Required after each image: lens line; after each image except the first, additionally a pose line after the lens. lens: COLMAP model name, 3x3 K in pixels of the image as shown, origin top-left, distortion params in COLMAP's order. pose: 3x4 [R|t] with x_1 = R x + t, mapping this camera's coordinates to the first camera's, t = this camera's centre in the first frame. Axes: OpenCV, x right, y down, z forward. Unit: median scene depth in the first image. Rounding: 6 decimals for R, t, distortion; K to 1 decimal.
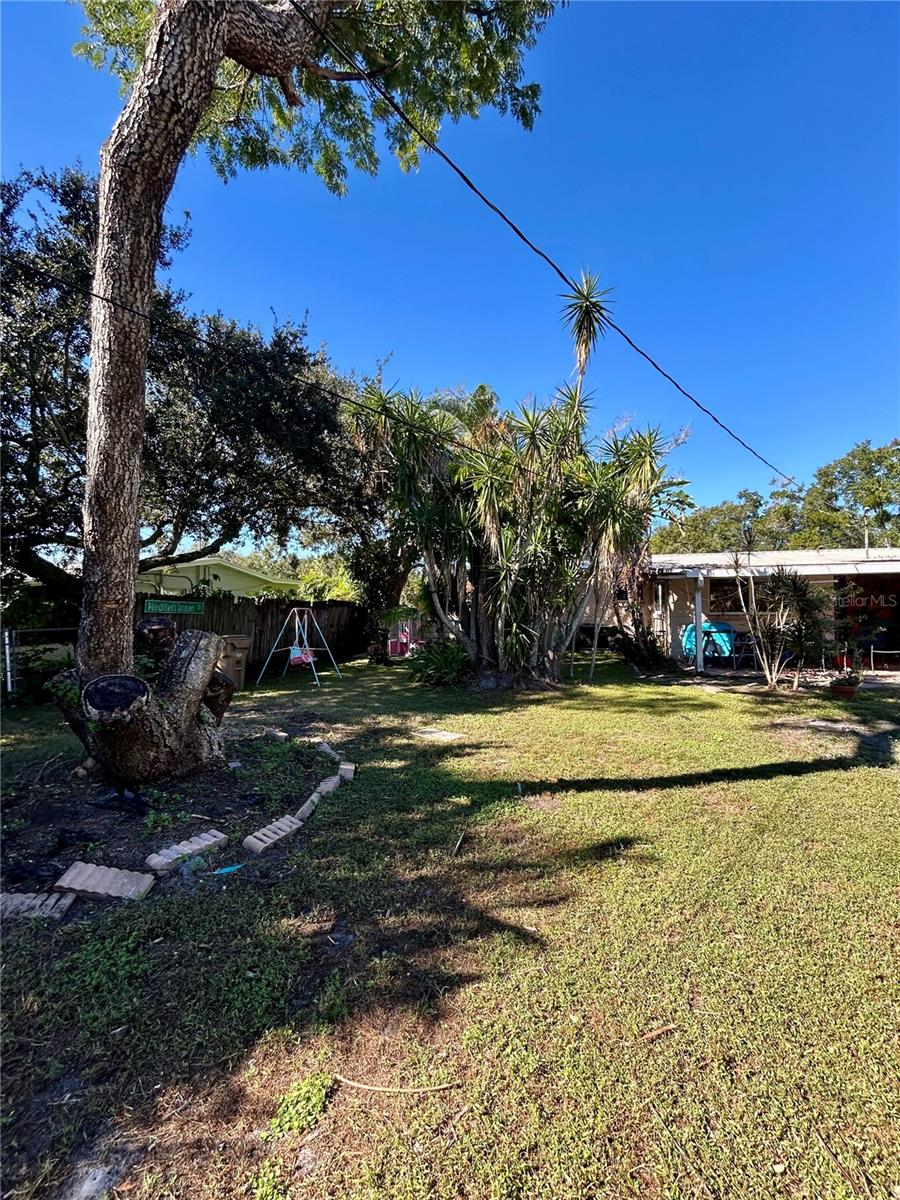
lens RADIAL K [[483.6, 0, 451.4], [0, 483.6, 598.5], [0, 0, 1]] dist [0.001766, -0.001366]
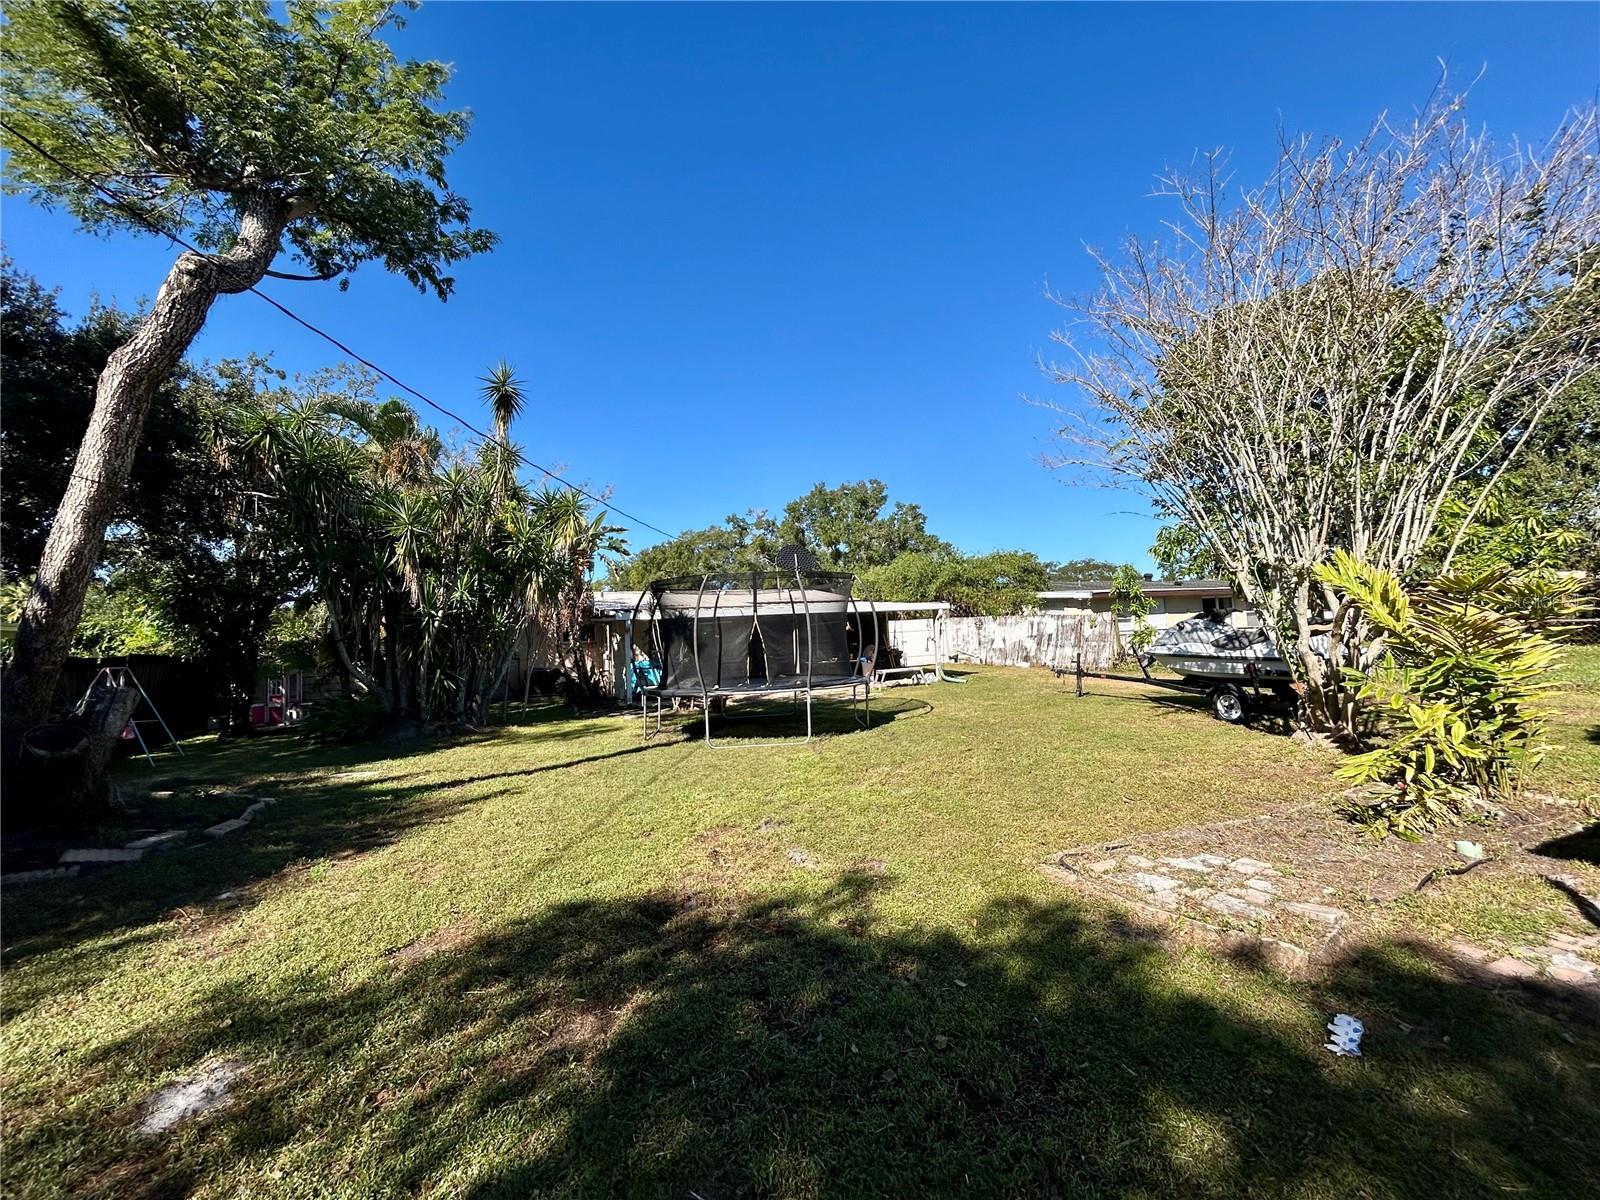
lens RADIAL K [[644.8, 0, 799.4], [0, 644.8, 598.7], [0, 0, 1]] dist [0.001766, -0.001366]
pose [[0.810538, 0.006391, 0.585651, -0.044814], [0.028482, 0.998327, -0.050313, -0.007307], [-0.584993, 0.057461, 0.809000, -0.505719]]
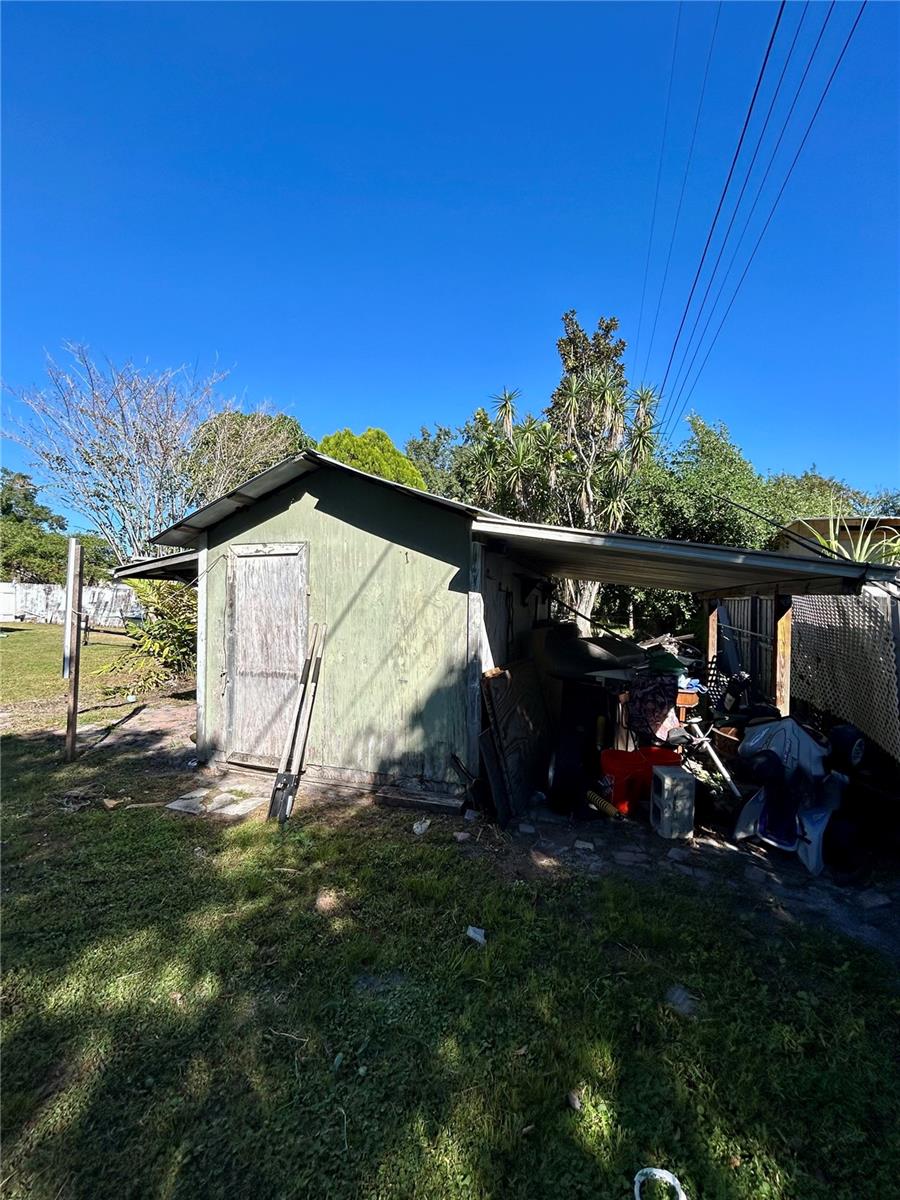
lens RADIAL K [[483.6, 0, 451.6], [0, 483.6, 598.7], [0, 0, 1]] dist [0.001766, -0.001366]
pose [[0.067867, 0.015310, 0.997577, -0.159191], [-0.037274, 0.999223, -0.012799, -0.017691], [-0.996998, -0.036315, 0.068385, -0.965386]]
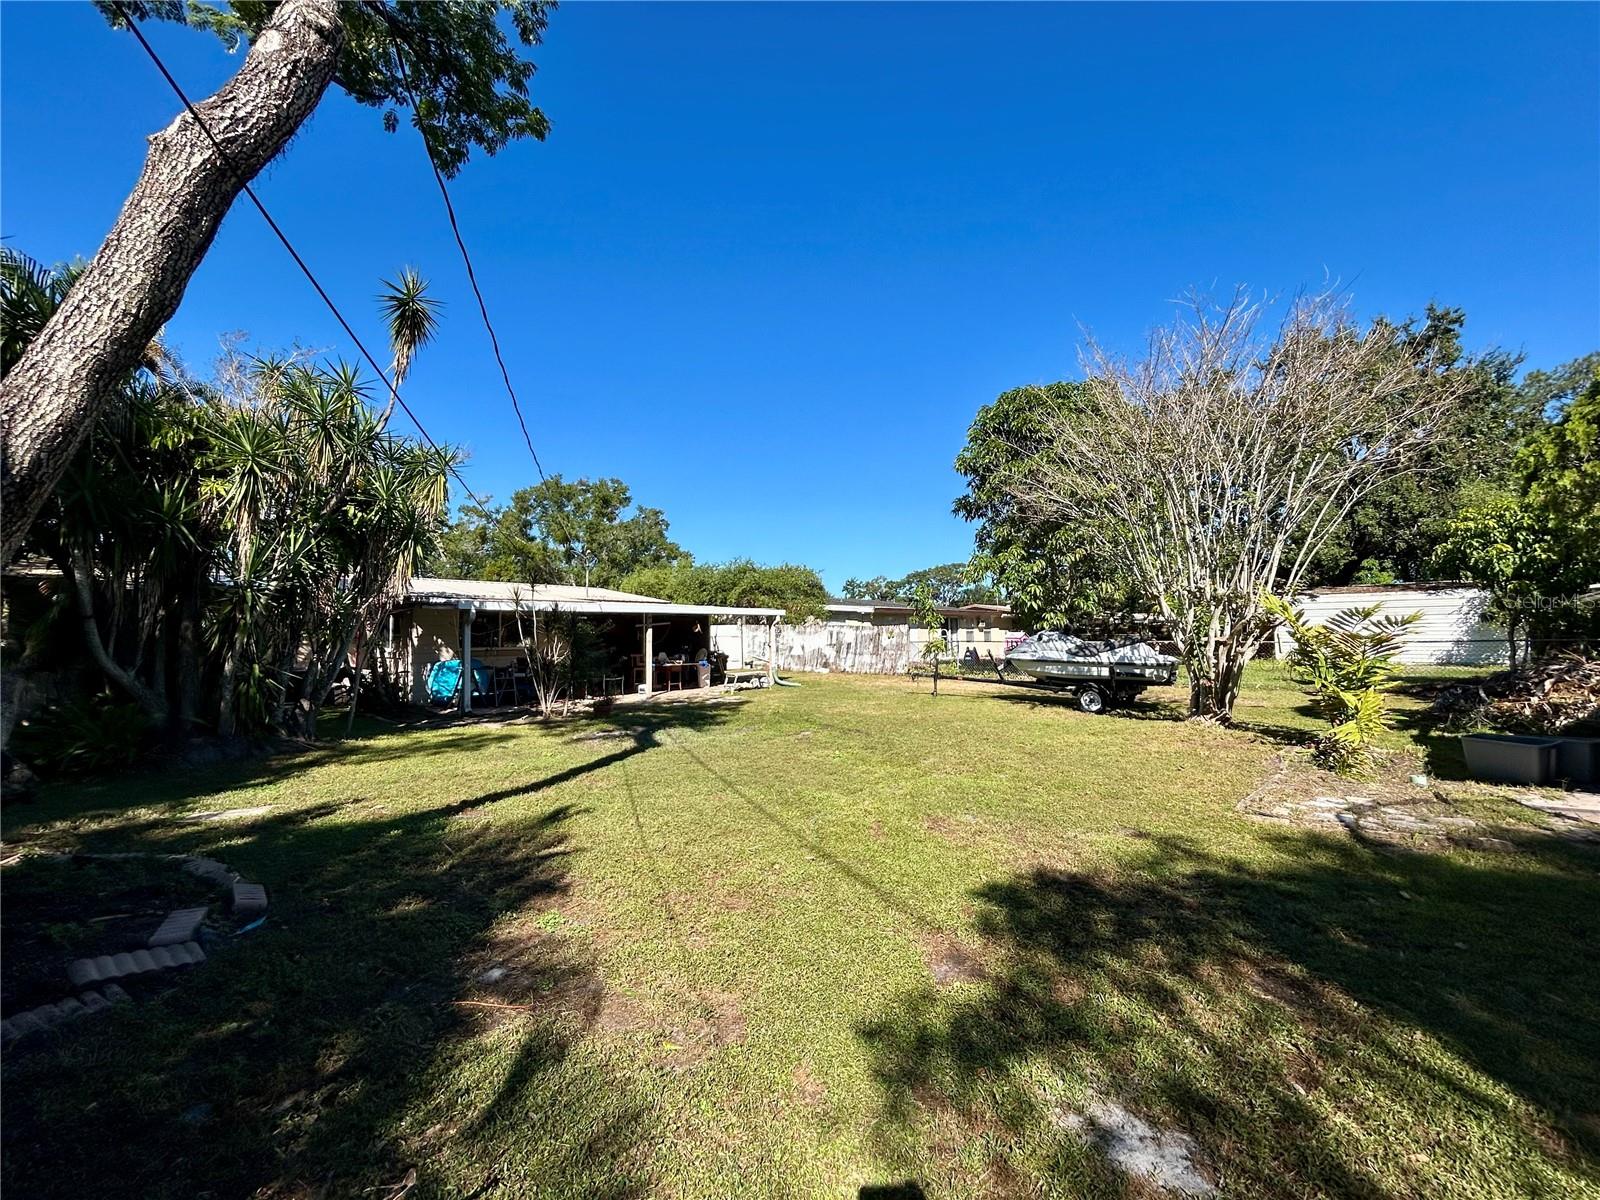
lens RADIAL K [[644.8, 0, 797.9], [0, 644.8, 598.7], [0, 0, 1]] dist [0.001766, -0.001366]
pose [[0.460551, 0.054971, 0.885929, -0.337592], [-0.006094, 0.998253, -0.058772, 0.005507], [-0.887612, 0.021669, 0.460081, -0.144488]]
